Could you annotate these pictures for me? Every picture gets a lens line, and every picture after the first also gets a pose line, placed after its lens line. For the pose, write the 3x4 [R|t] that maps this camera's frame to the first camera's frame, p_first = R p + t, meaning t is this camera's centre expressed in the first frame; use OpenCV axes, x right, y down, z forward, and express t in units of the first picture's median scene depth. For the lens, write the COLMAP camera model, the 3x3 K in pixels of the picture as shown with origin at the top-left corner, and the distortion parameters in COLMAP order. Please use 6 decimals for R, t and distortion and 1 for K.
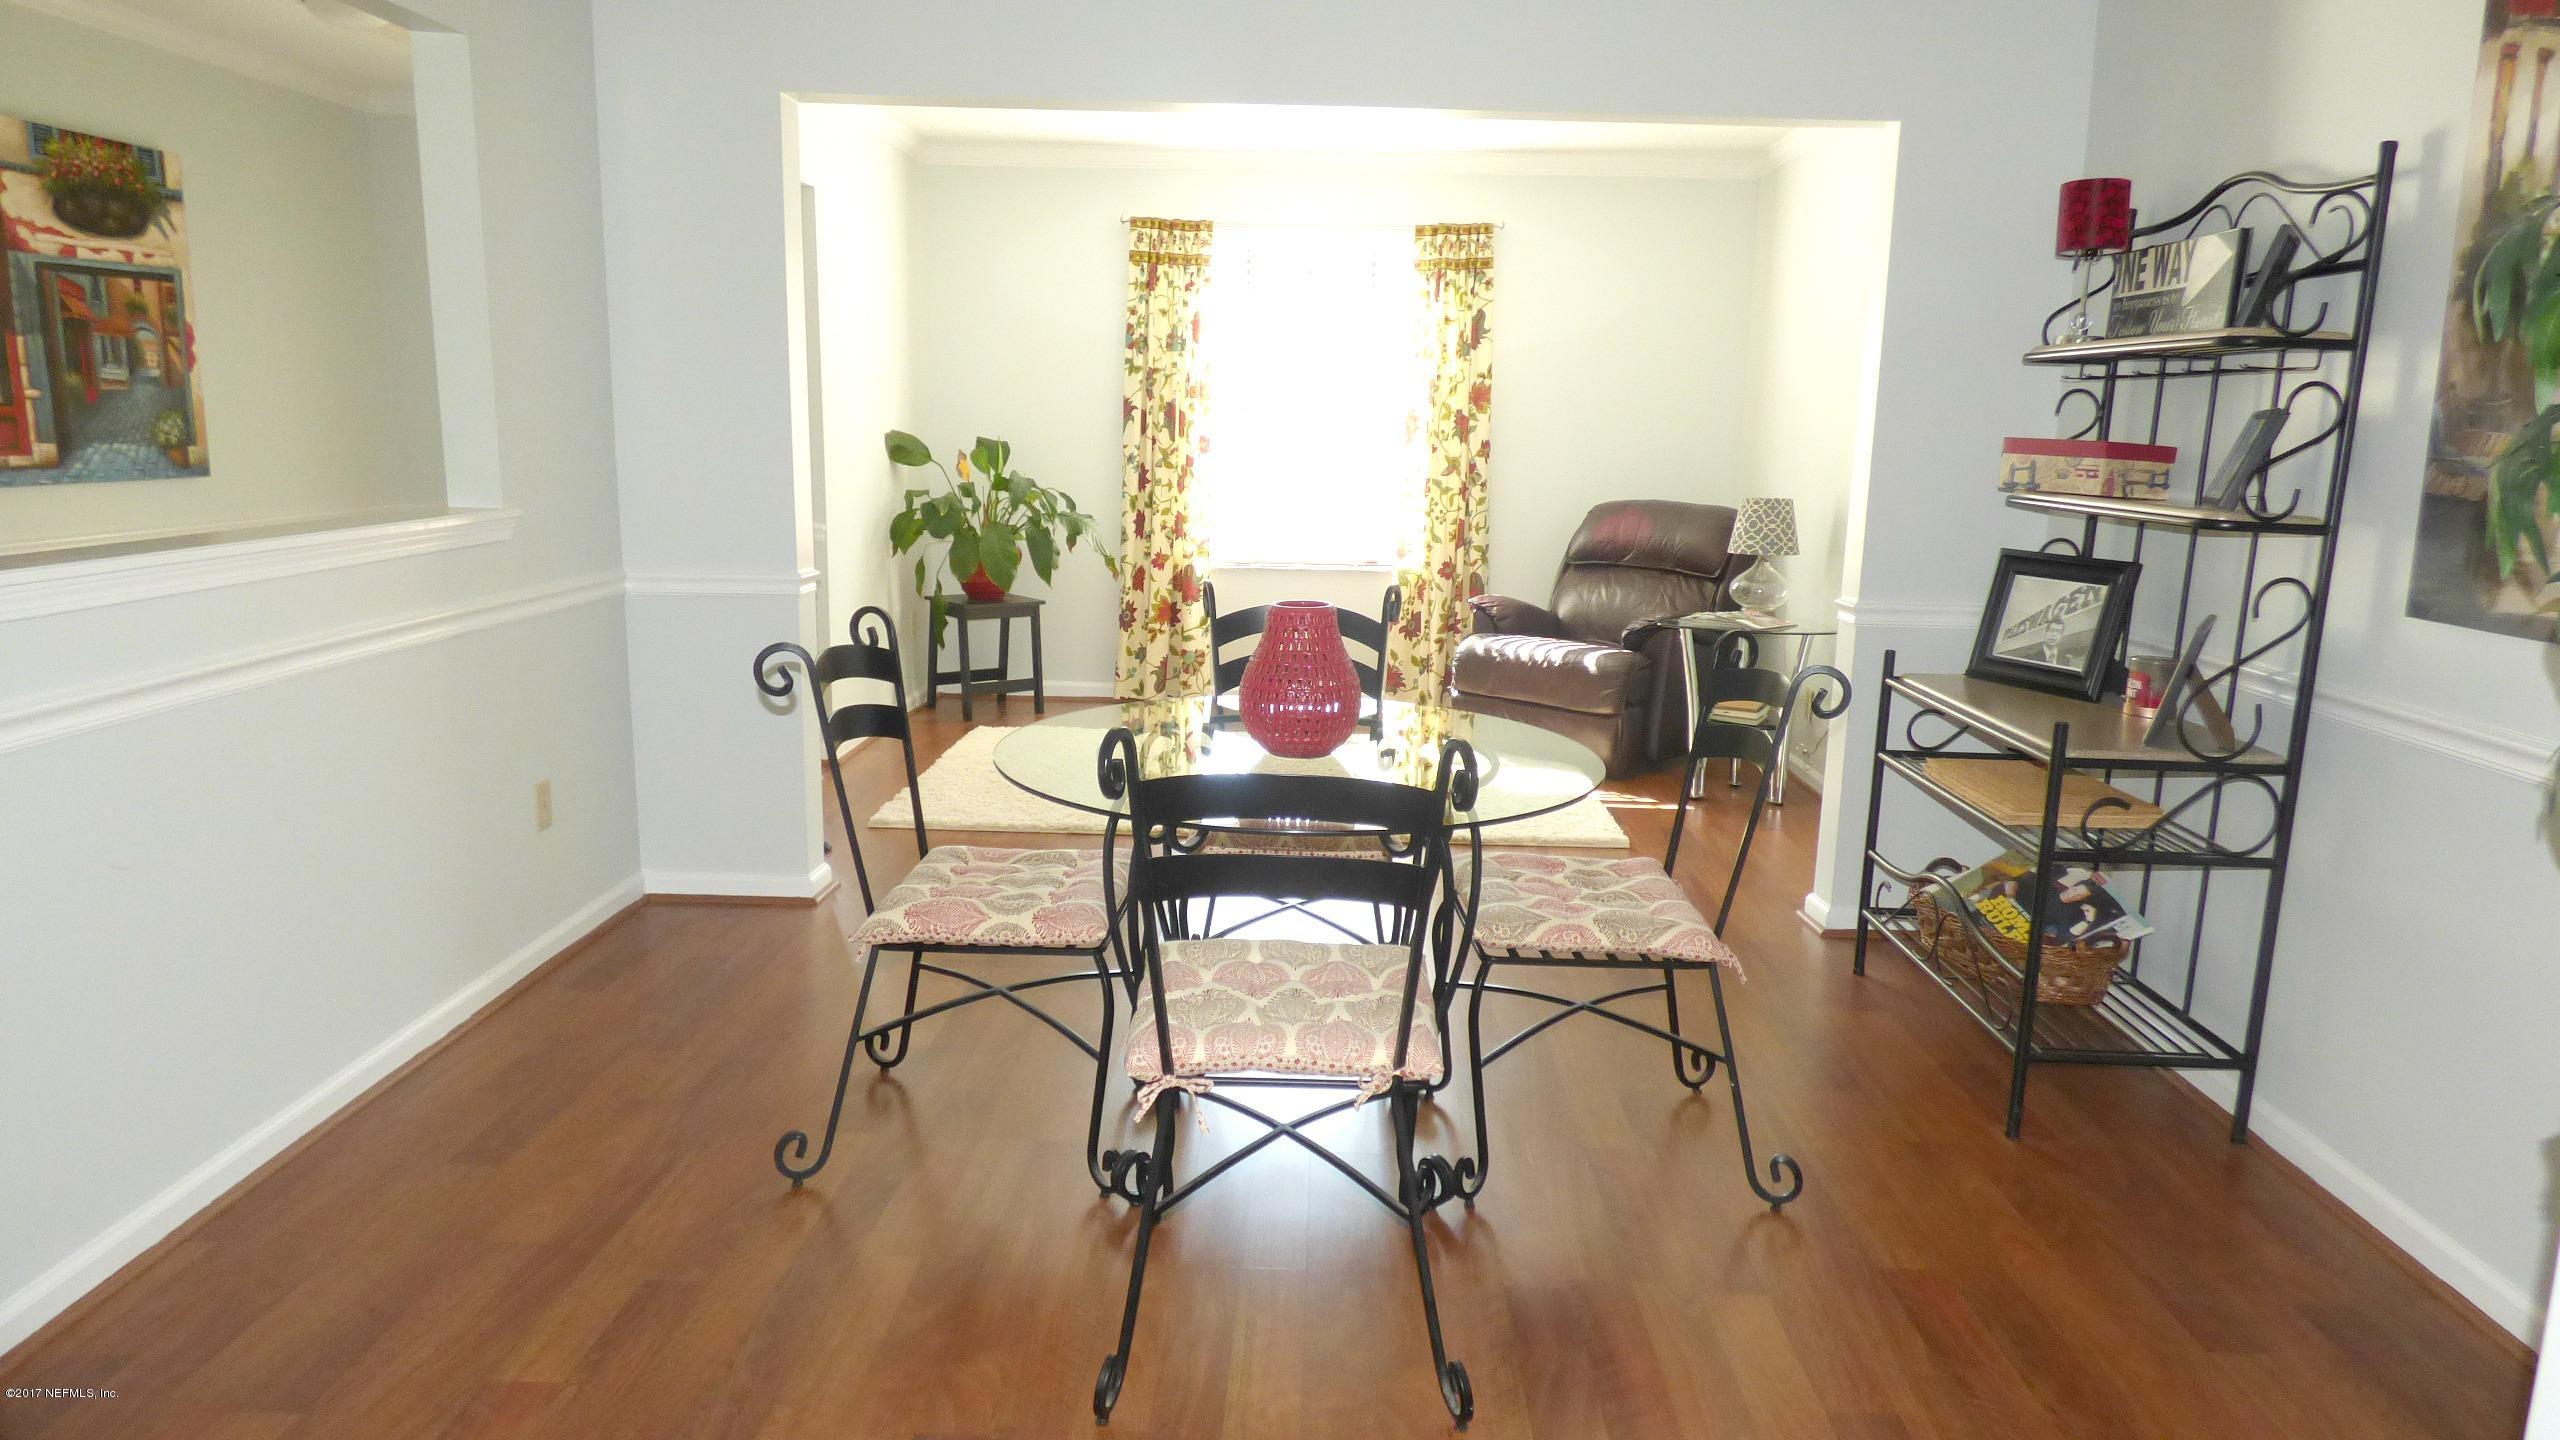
lens RADIAL K [[1568.7, 0, 1281.9], [0, 1568.7, 717.6], [0, 0, 1]] dist [-0.005901, 0.000646]
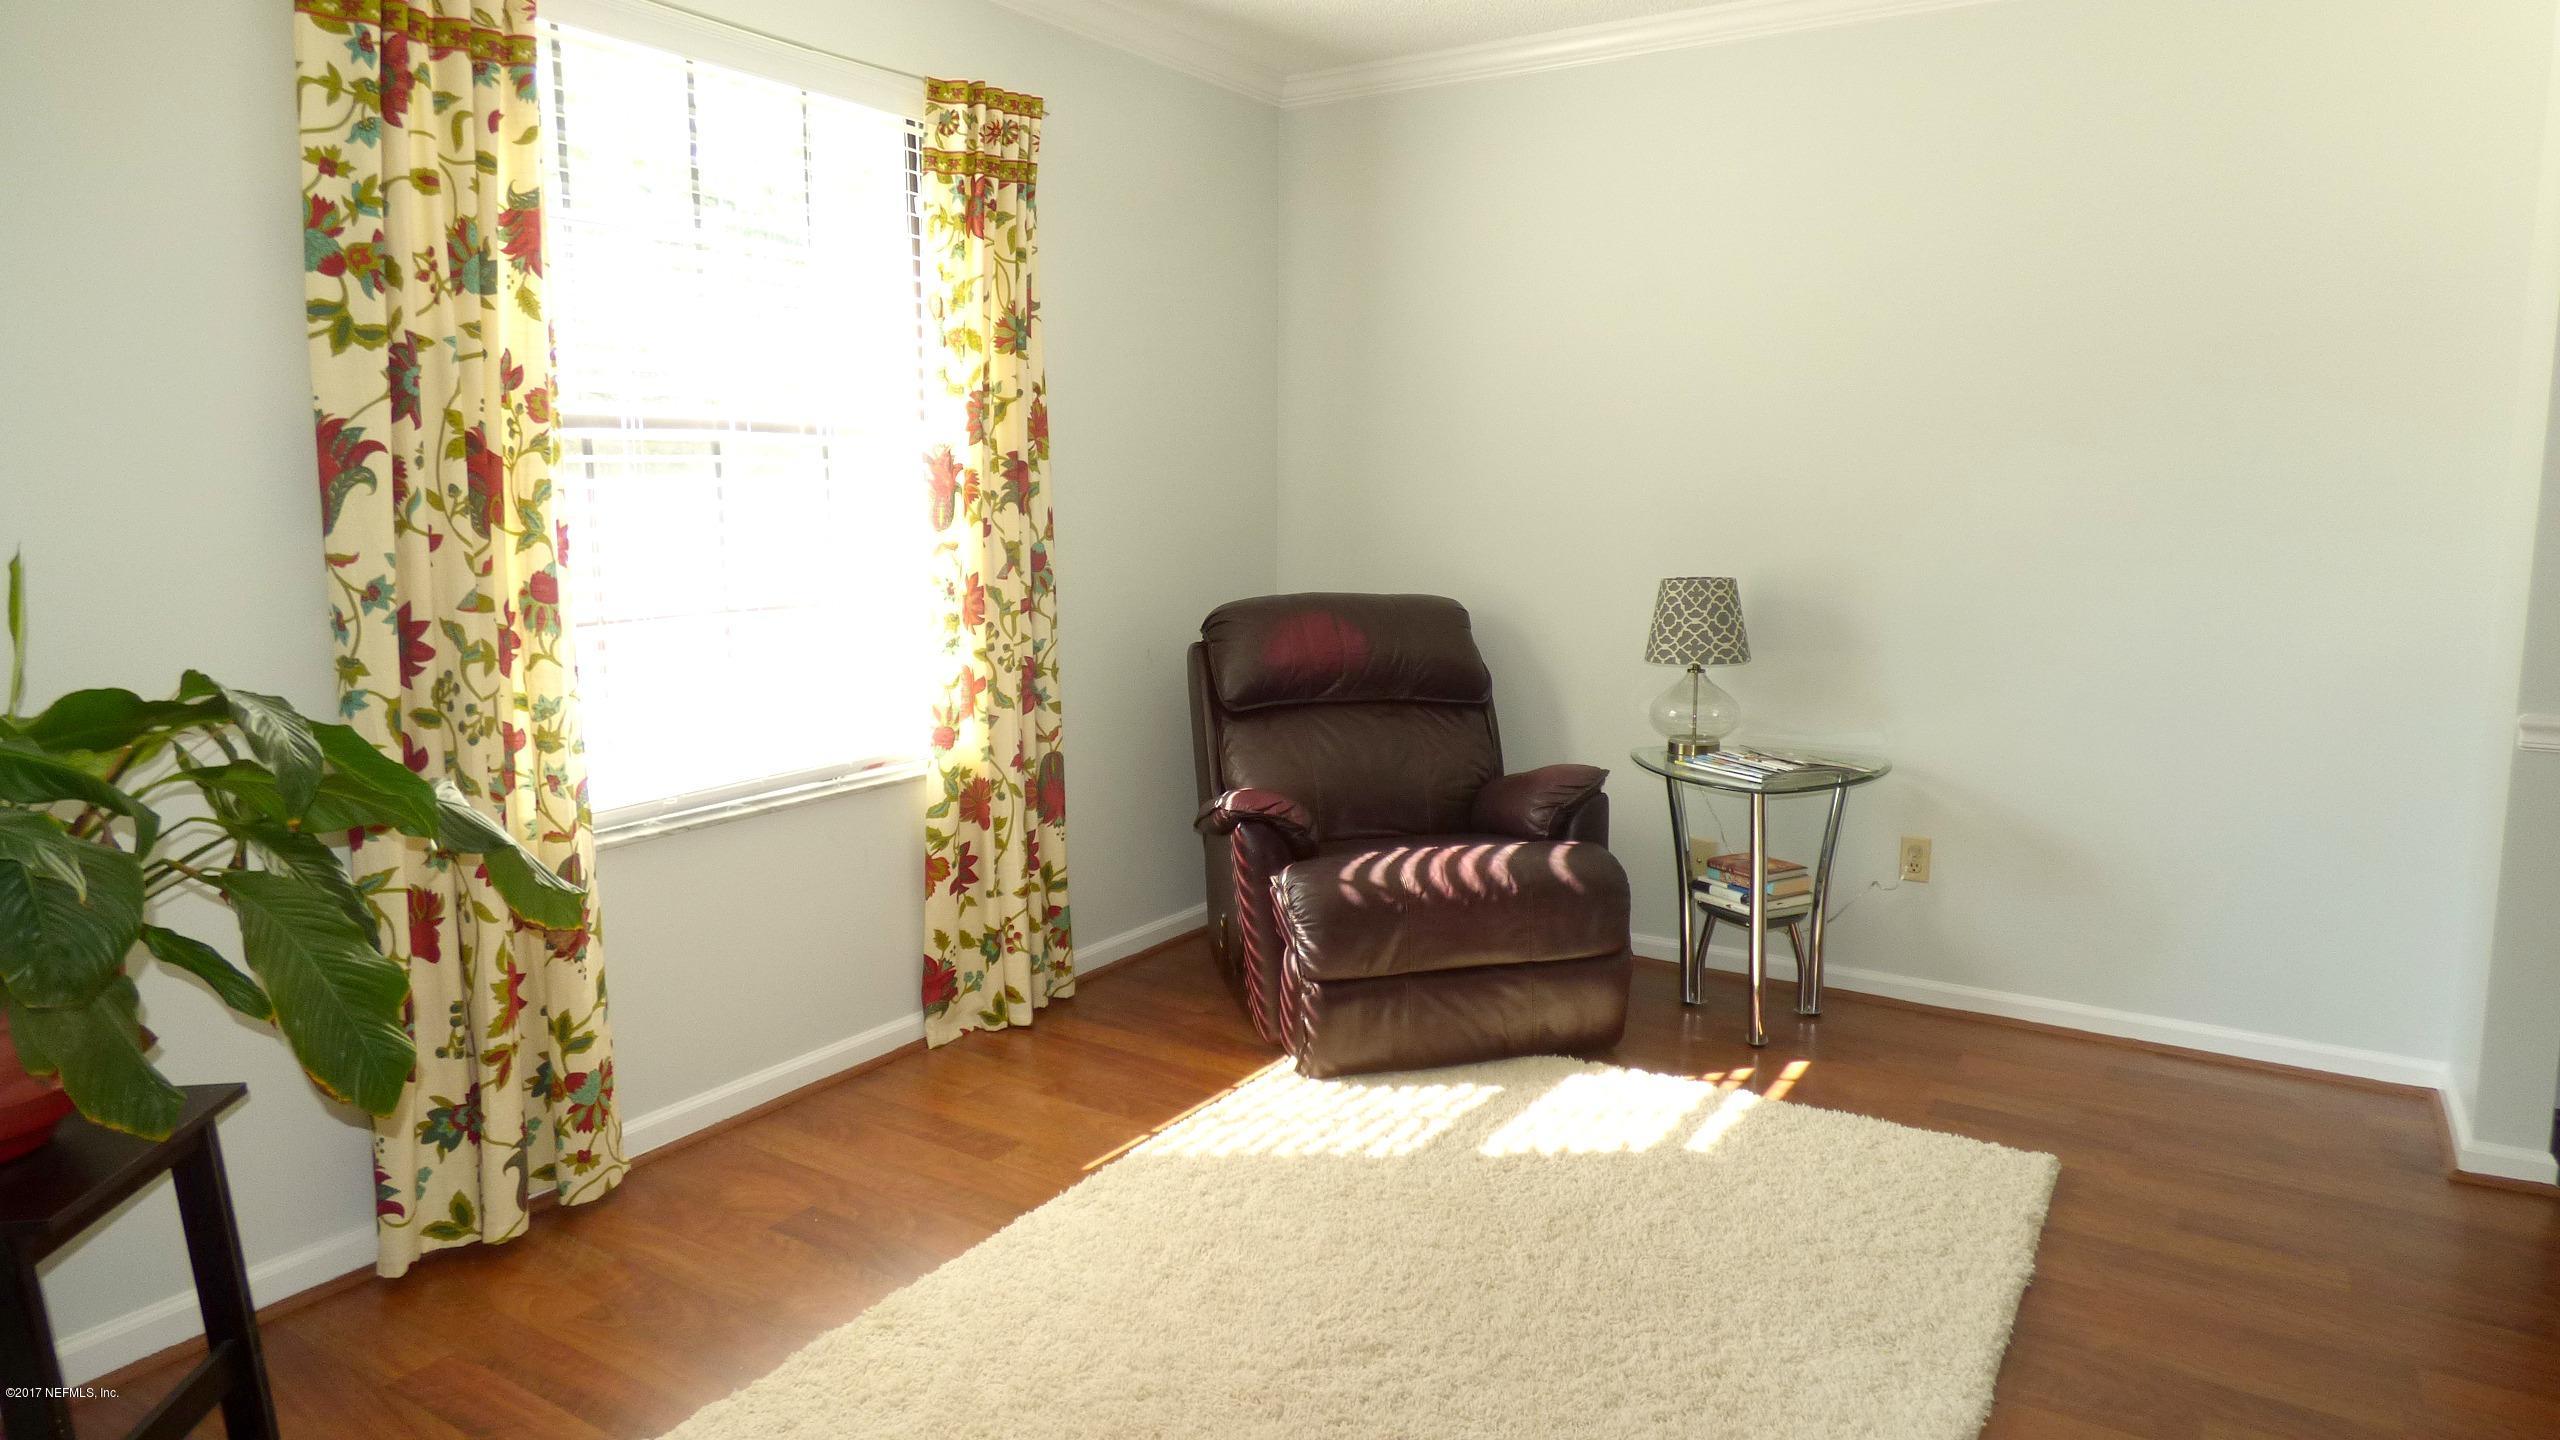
lens RADIAL K [[1568.7, 0, 1284.8], [0, 1568.7, 722.9], [0, 0, 1]] dist [-0.005901, 0.000646]
pose [[0.487780, -0.149736, 0.860029, -0.302461], [0.177653, 0.981590, 0.070141, -0.127112], [-0.854699, 0.118574, 0.505402, 0.664476]]
